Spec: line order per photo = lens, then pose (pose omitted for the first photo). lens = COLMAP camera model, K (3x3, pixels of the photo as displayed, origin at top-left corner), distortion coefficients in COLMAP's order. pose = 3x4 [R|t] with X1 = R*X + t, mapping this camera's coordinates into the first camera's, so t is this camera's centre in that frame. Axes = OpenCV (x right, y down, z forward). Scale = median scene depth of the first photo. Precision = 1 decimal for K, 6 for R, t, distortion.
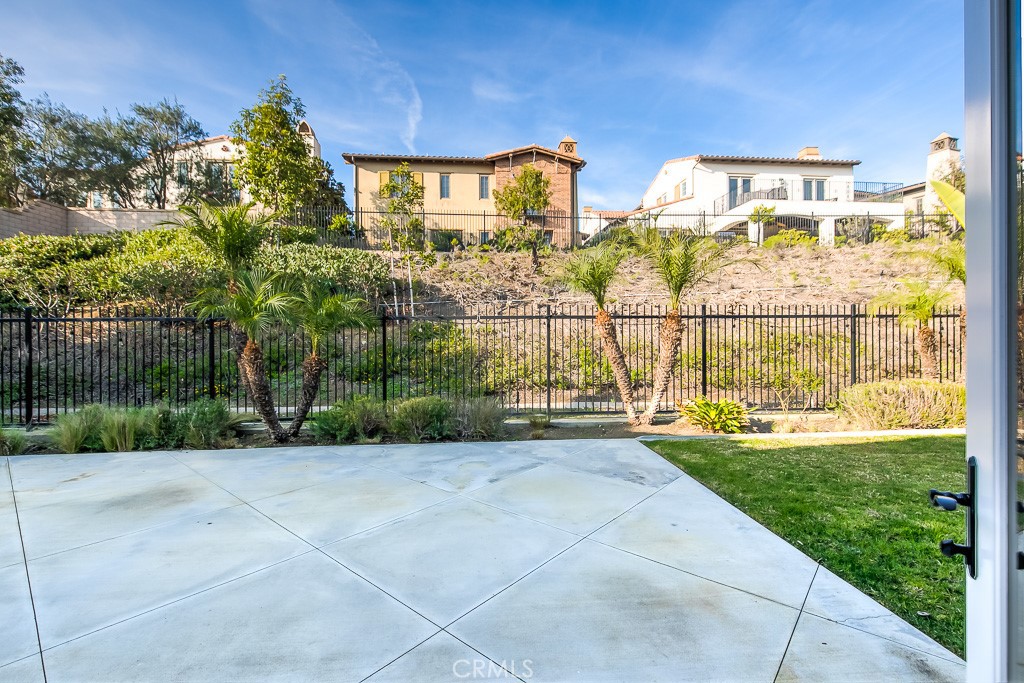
lens RADIAL K [[455.5, 0, 513.3], [0, 455.5, 334.1], [0, 0, 1]] dist [0.001209, 0.000071]
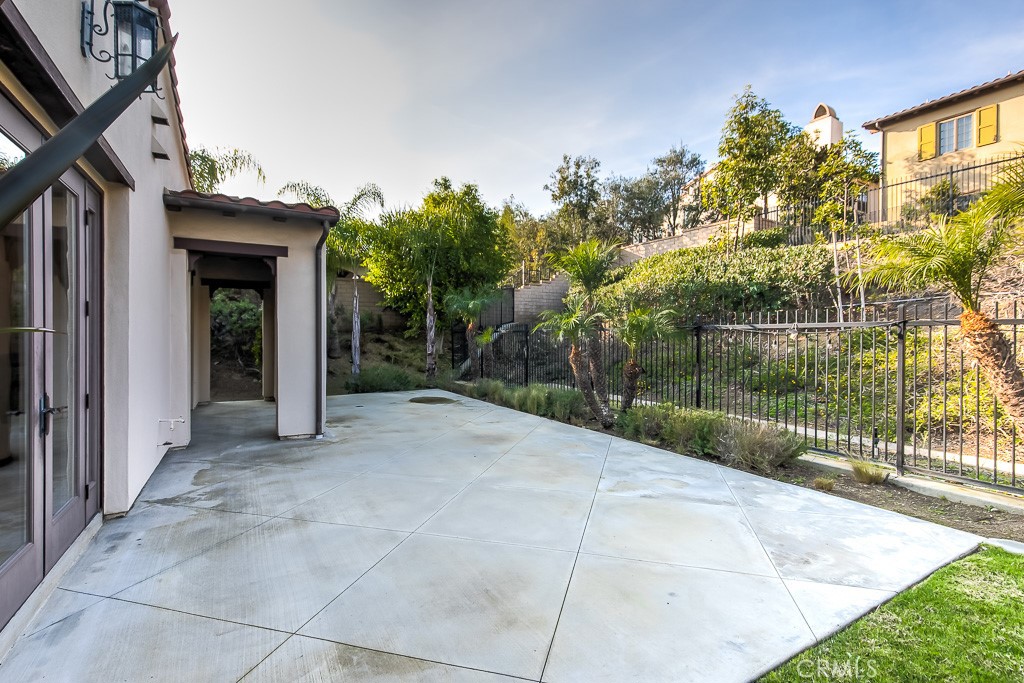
lens RADIAL K [[467.7, 0, 515.2], [0, 467.7, 339.6], [0, 0, 1]] dist [0.003831, 0.000267]
pose [[0.435768, 0.011515, -0.899985, 0.202027], [-0.007046, 0.999931, 0.009382, -0.006801], [0.900032, 0.002253, 0.435819, 0.082702]]
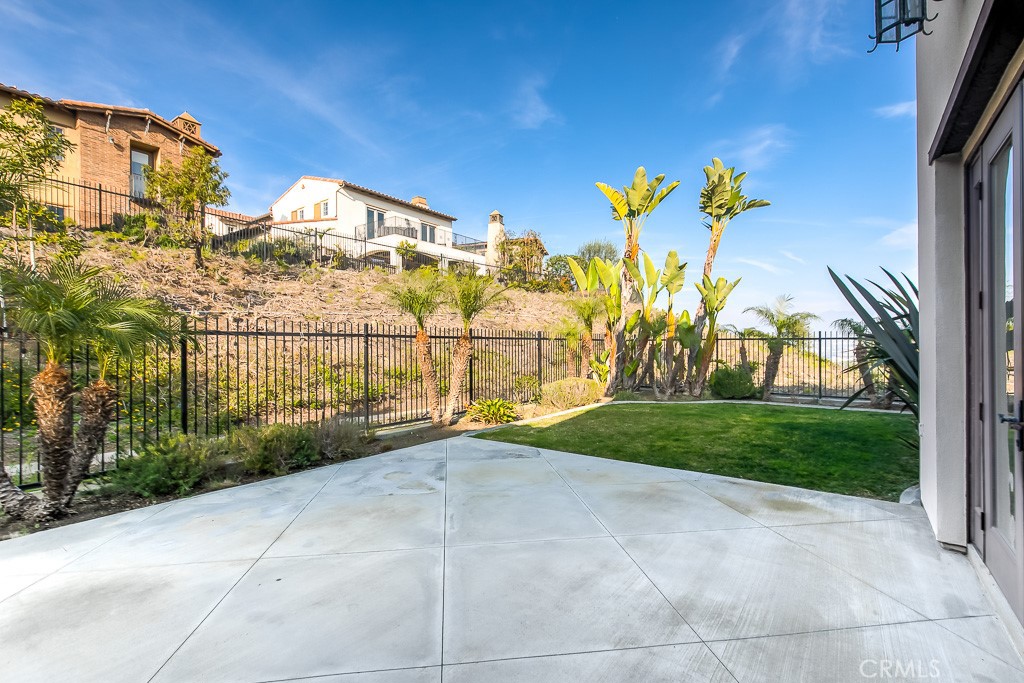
lens RADIAL K [[461.5, 0, 508.0], [0, 461.5, 345.9], [0, 0, 1]] dist [0.001062, -0.000093]
pose [[0.666109, 0.004851, 0.745839, -0.219327], [0.004686, 0.999932, -0.010689, -0.000268], [-0.745840, 0.010615, 0.666041, 0.026134]]
